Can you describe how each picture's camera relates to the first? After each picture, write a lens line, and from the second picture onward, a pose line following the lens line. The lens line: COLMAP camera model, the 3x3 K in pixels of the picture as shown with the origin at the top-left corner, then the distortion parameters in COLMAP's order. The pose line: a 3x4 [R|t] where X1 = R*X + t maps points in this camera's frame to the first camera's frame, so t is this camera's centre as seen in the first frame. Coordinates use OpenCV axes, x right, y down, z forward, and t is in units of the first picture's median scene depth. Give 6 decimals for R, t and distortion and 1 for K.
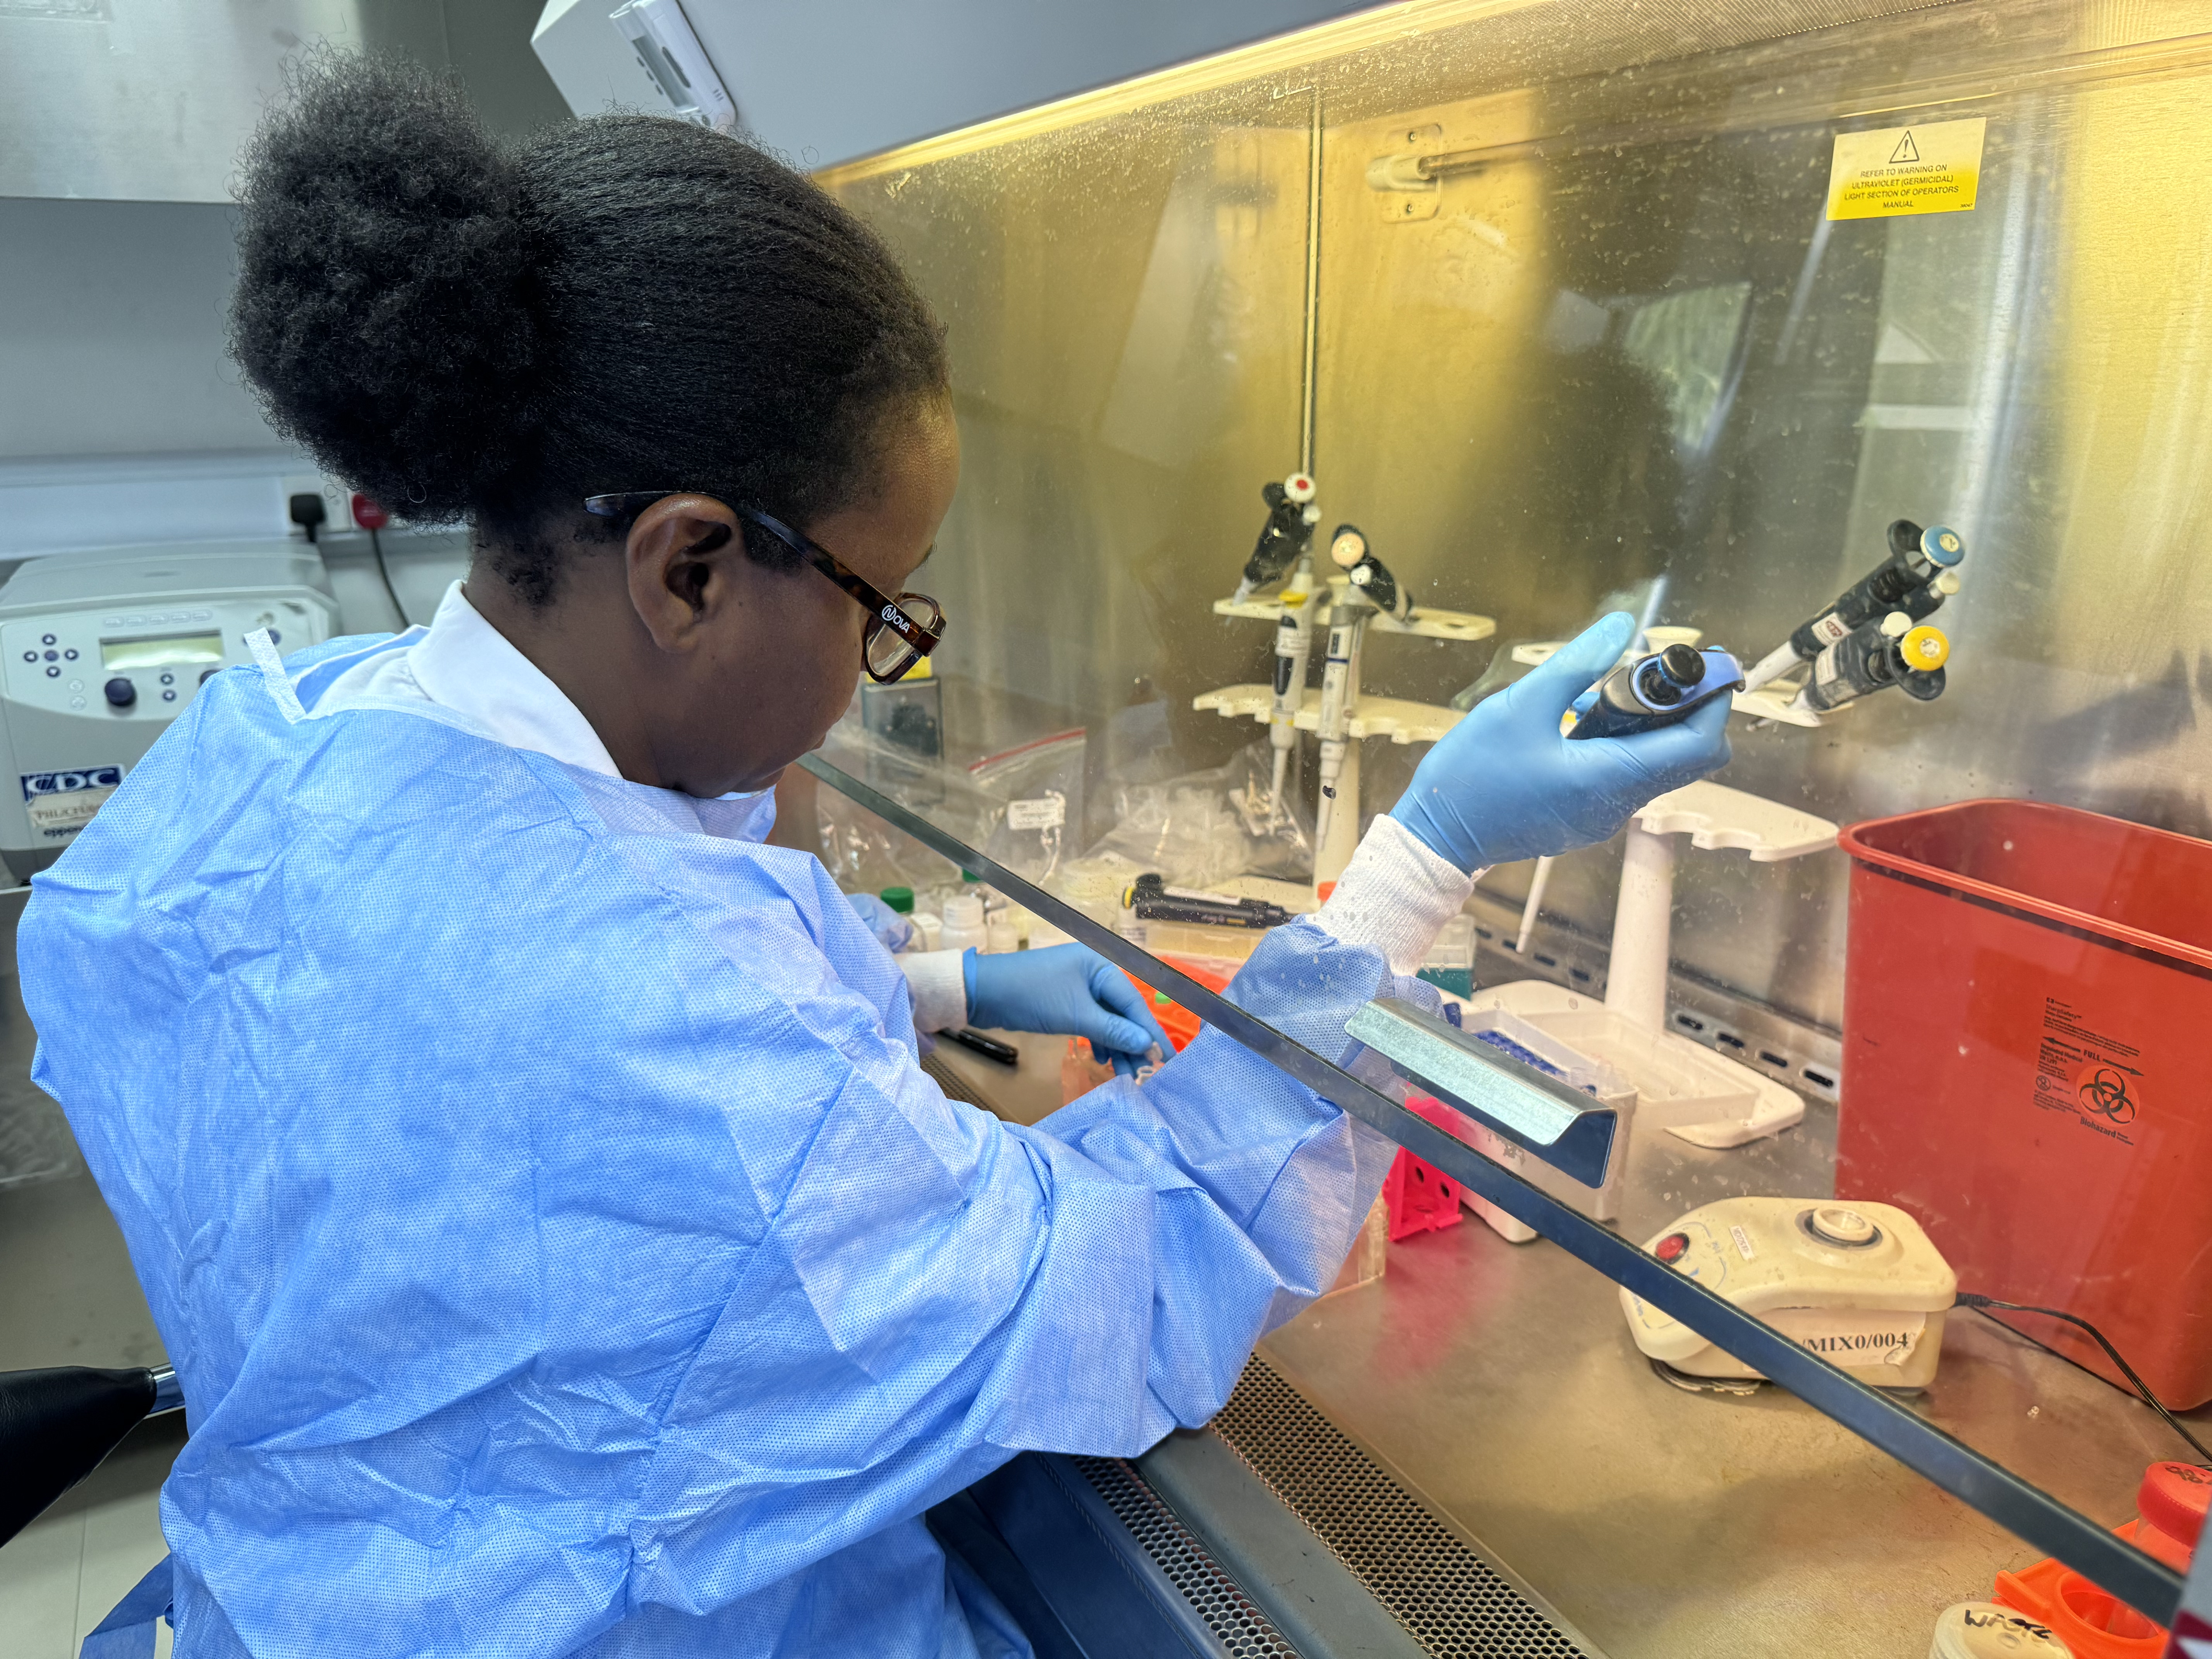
lens RADIAL K [[1625.3, 0, 1105.7], [0, 1625.3, 827.8], [0, 0, 1]] dist [-0.078049, -0.001937]
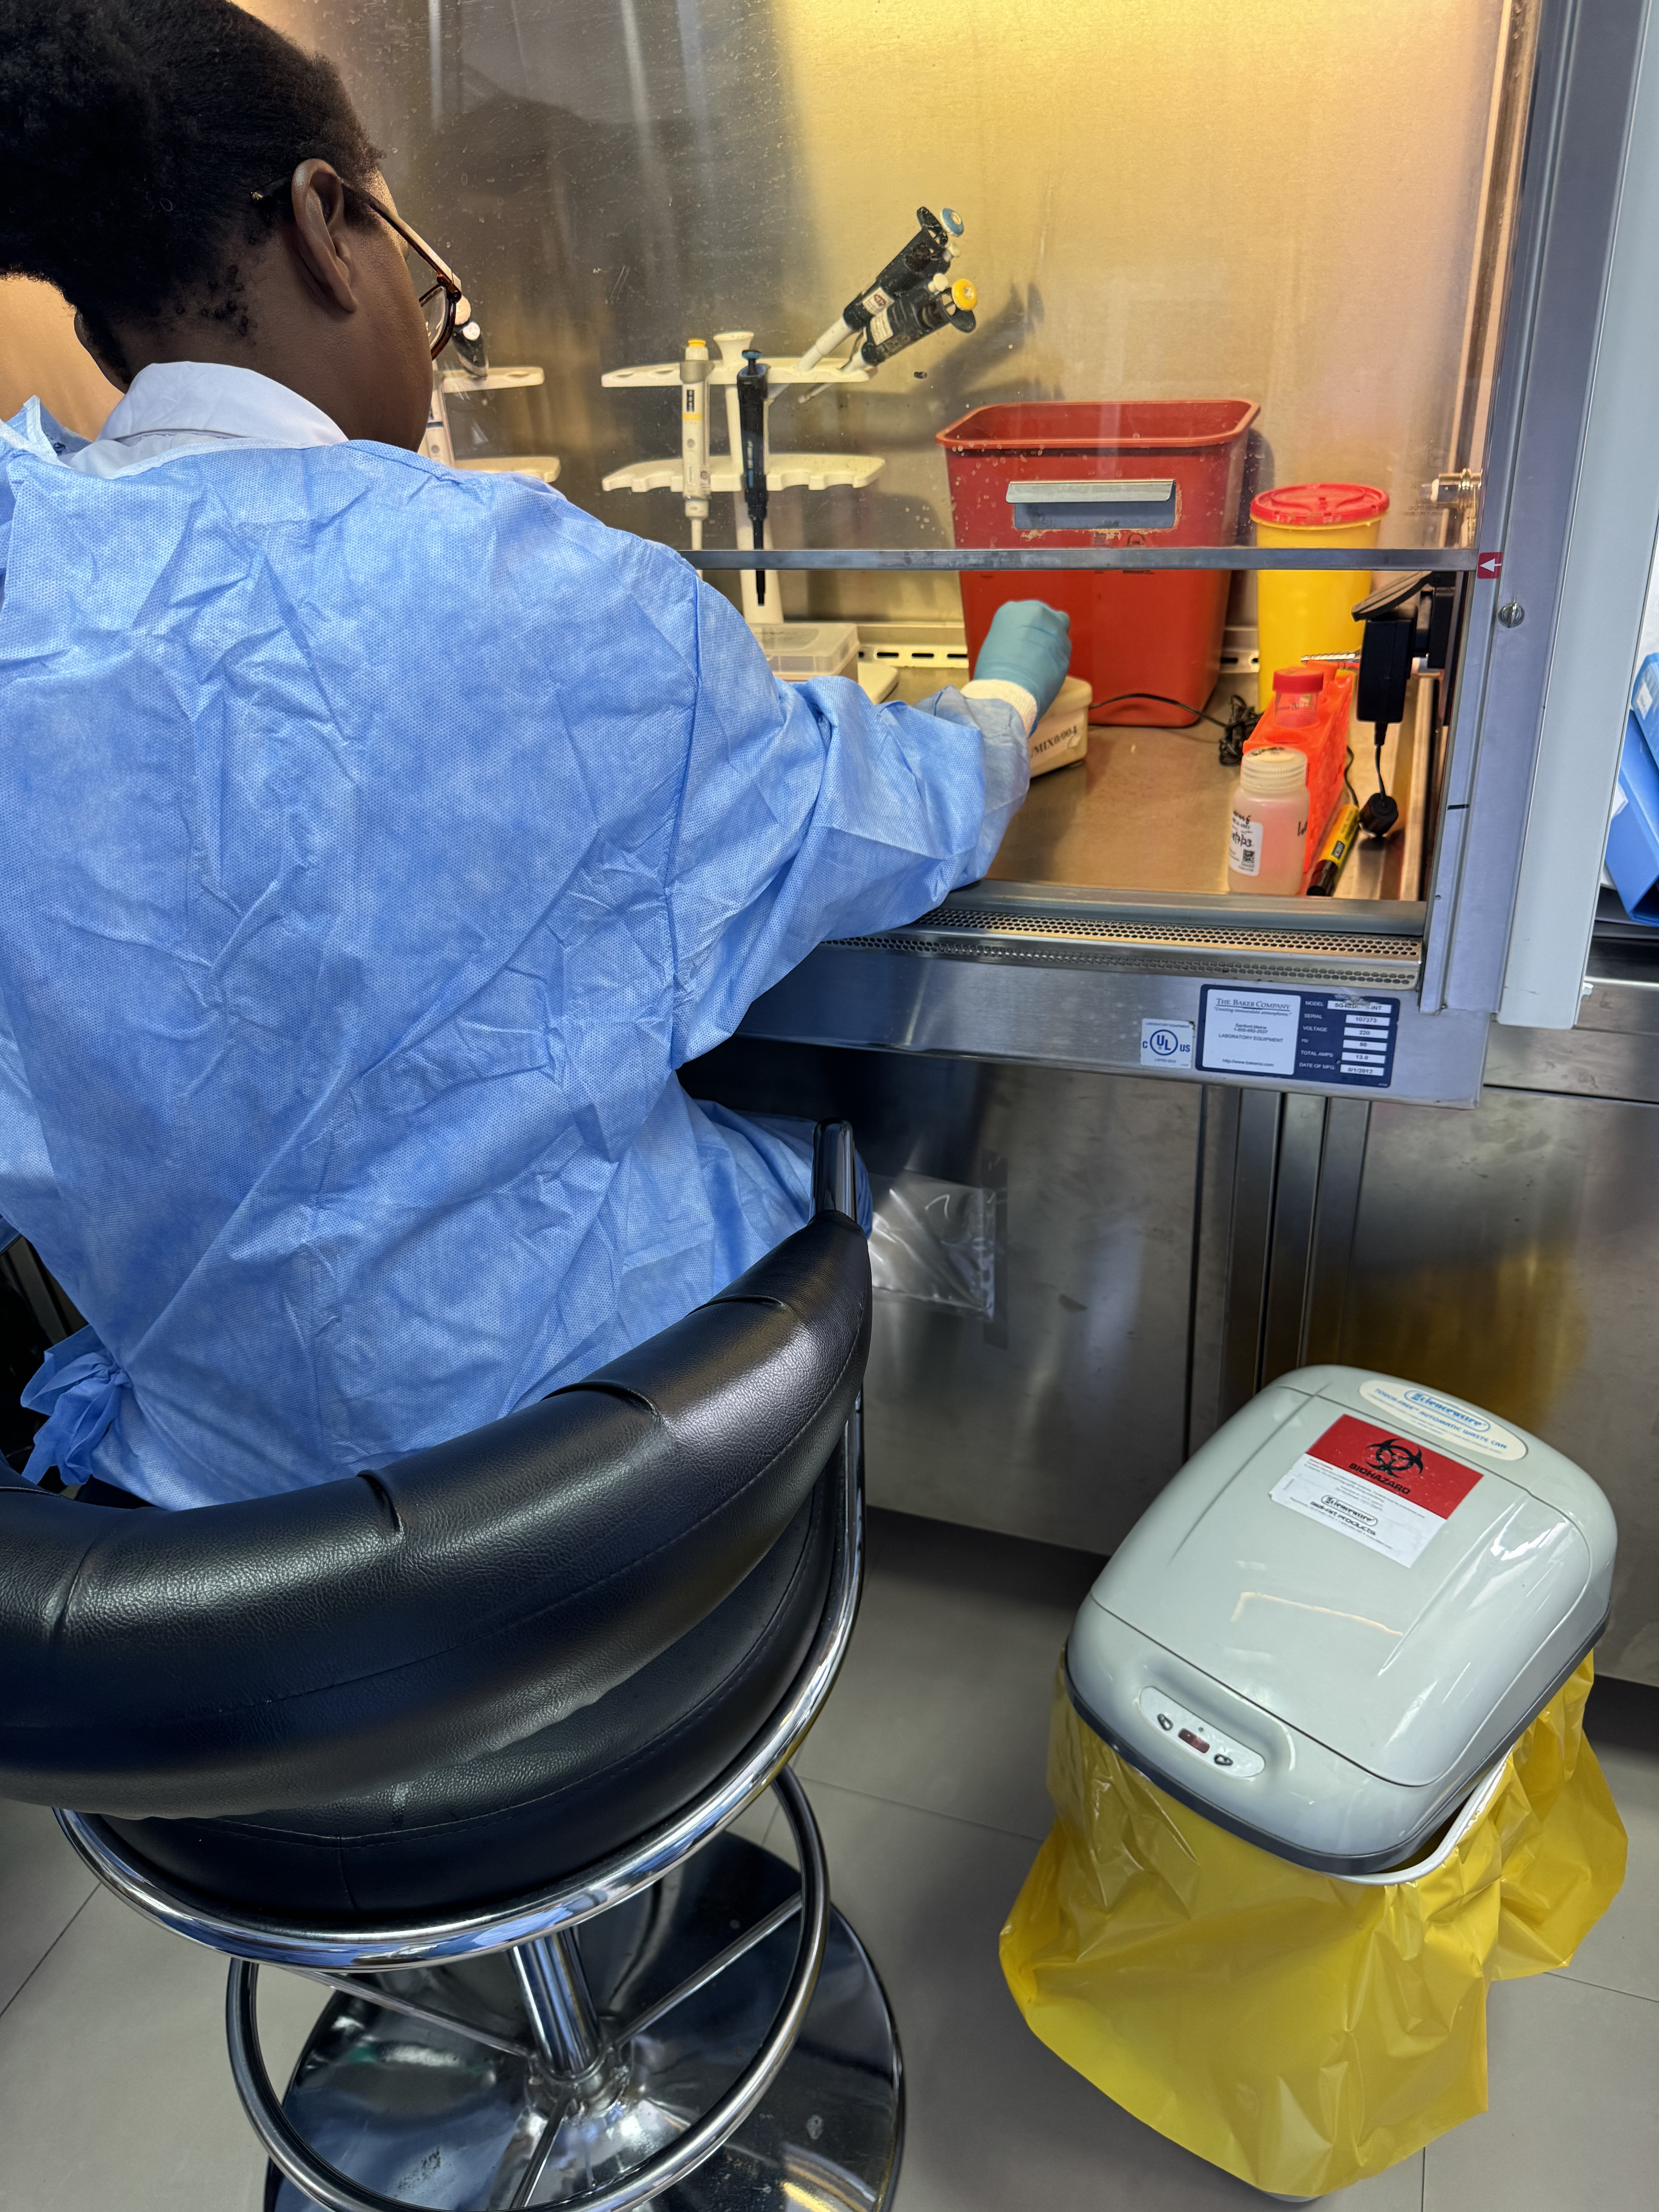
lens RADIAL K [[1625.3, 0, 828.2], [0, 1625.3, 1105.2], [0, 0, 1]] dist [-0.078049, -0.001937]
pose [[0.791223, -0.377699, 0.480946, -0.528610], [0.243321, 0.915974, 0.319041, 0.068169], [-0.561035, -0.135408, 0.816642, -0.224745]]
